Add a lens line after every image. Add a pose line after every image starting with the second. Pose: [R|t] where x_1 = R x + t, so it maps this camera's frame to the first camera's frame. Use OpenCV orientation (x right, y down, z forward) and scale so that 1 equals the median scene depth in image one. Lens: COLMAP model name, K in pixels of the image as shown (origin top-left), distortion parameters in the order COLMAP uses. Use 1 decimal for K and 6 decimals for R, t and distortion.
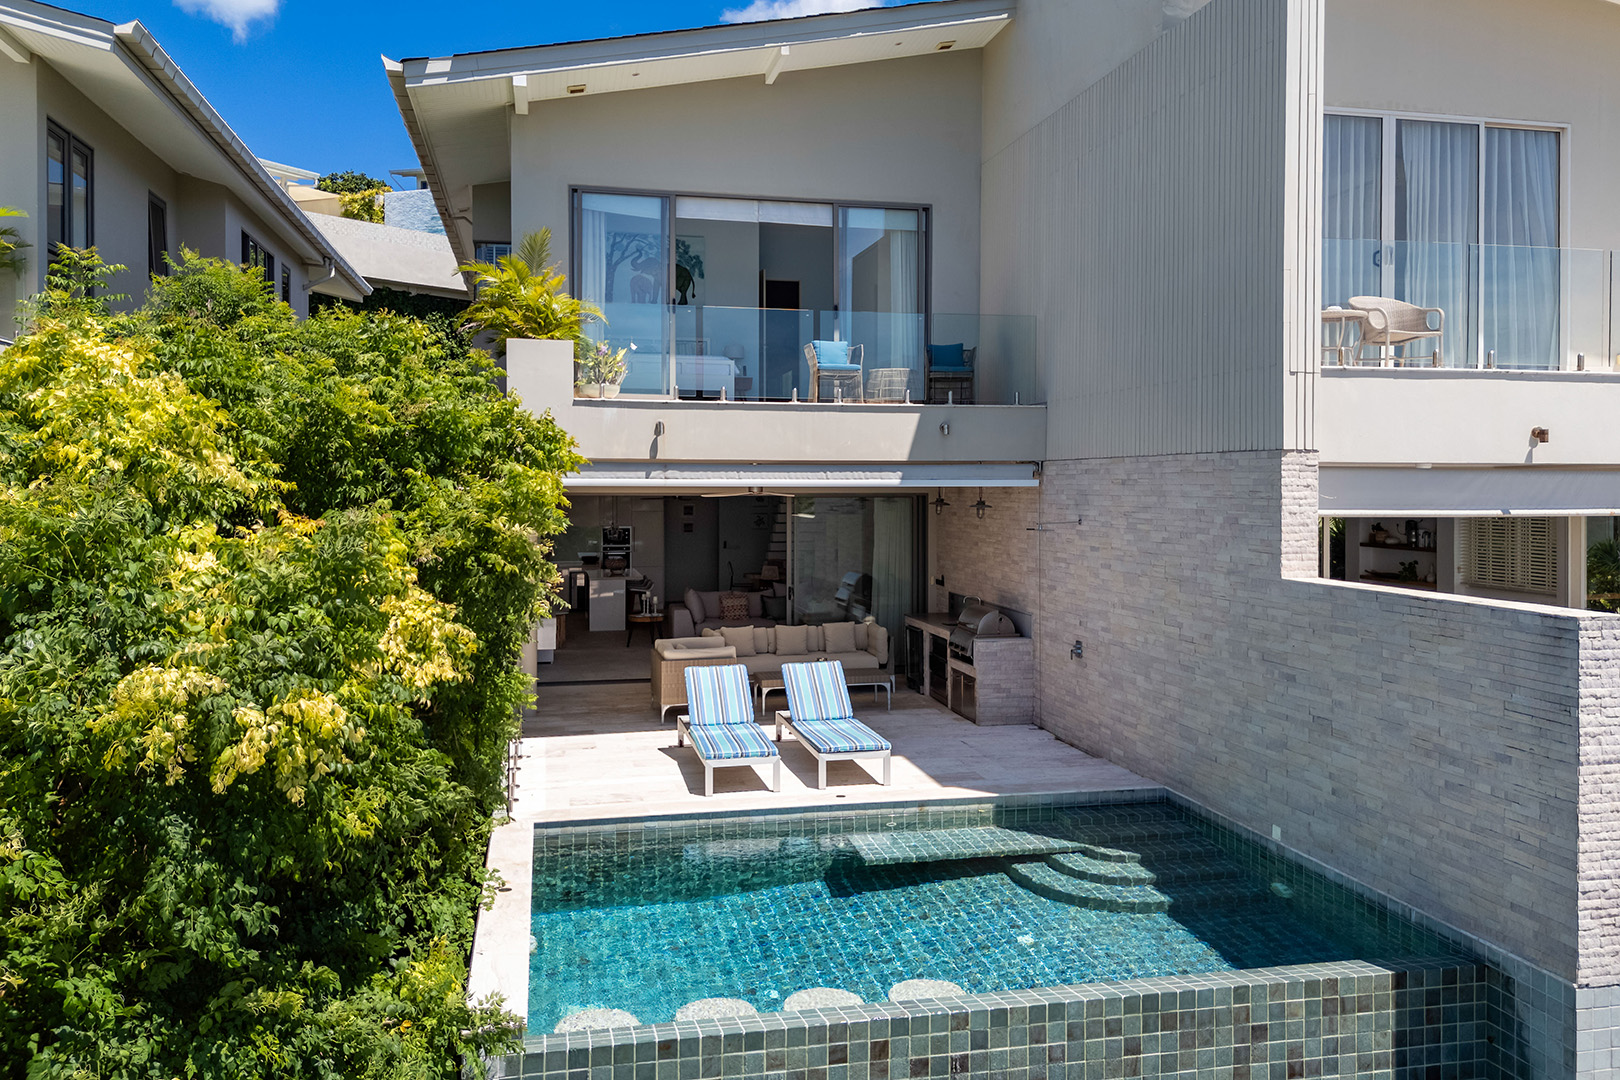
lens RADIAL K [[1126.3, 0, 795.0], [0, 1126.3, 497.0], [0, 0, 1]] dist [0.056314, -0.006276]
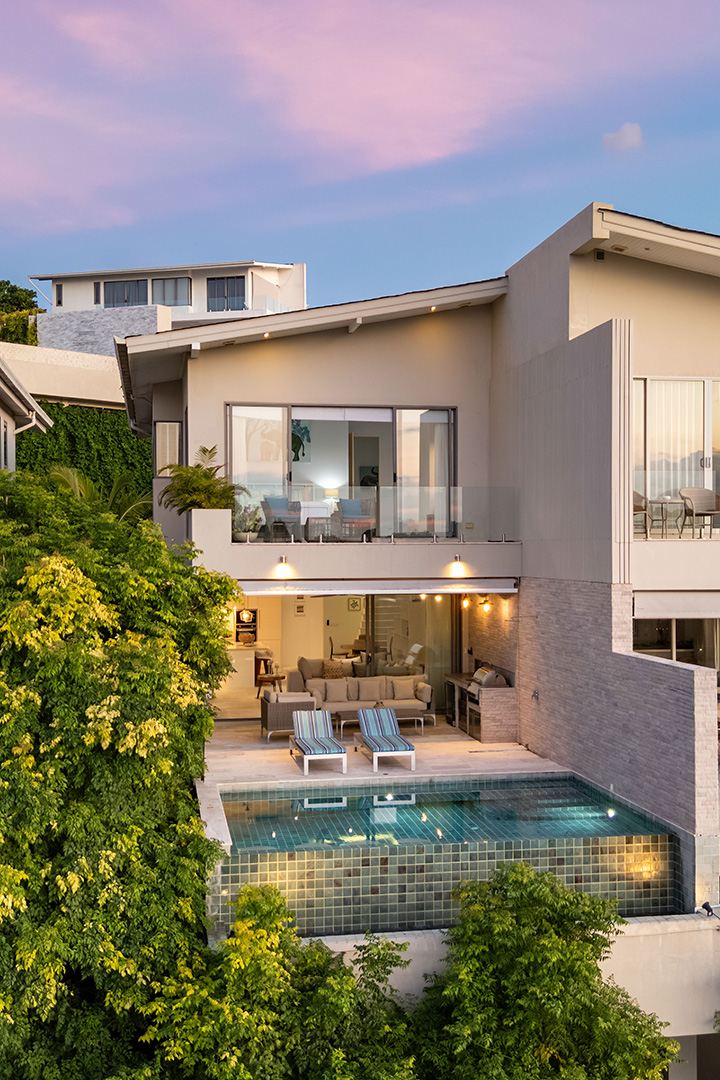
lens RADIAL K [[1144.2, 0, 370.3], [0, 1144.2, 538.8], [0, 0, 1]] dist [0.193832, 0.000000]
pose [[0.999410, -0.006331, -0.033767, 0.083656], [0.005645, 0.999776, -0.020381, -0.072949], [0.033888, 0.020178, 0.999222, -0.865589]]
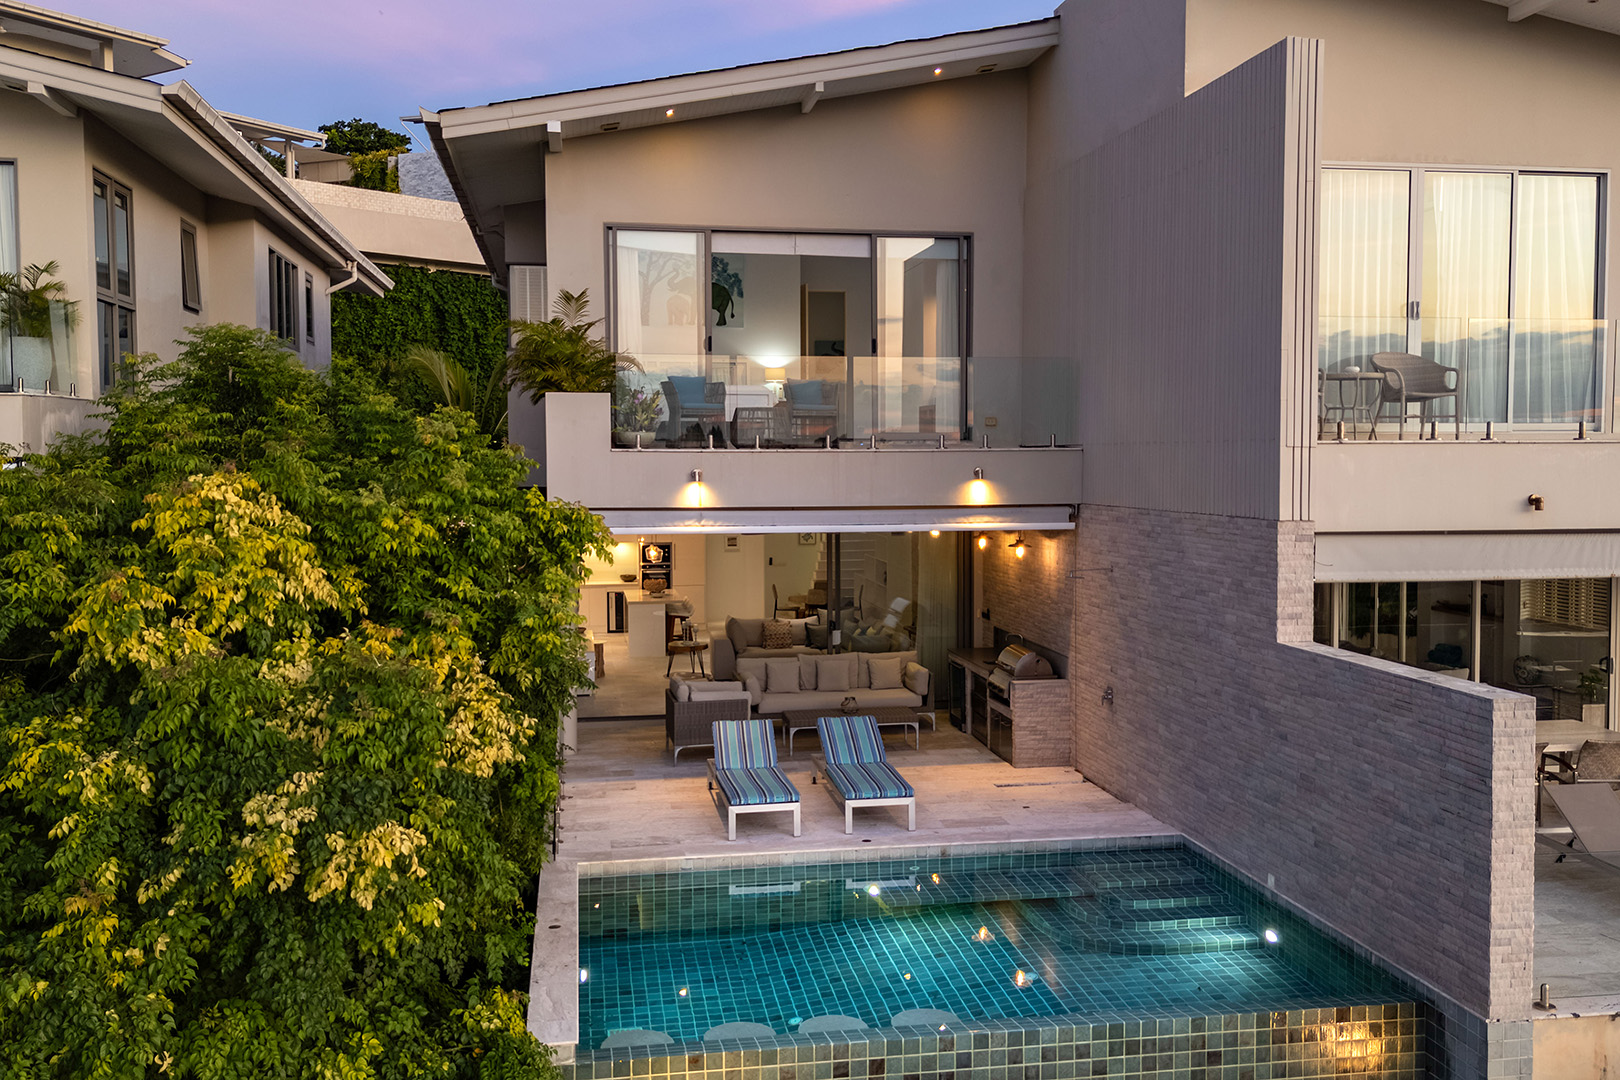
lens RADIAL K [[1309.4, 0, 811.3], [0, 1309.4, 515.2], [0, 0, 1]] dist [0.078888, -0.001296]
pose [[0.999137, -0.003603, -0.041373, 0.042545], [0.004951, 0.999458, 0.032532, -0.081677], [0.041233, -0.032709, 0.998614, -0.223860]]
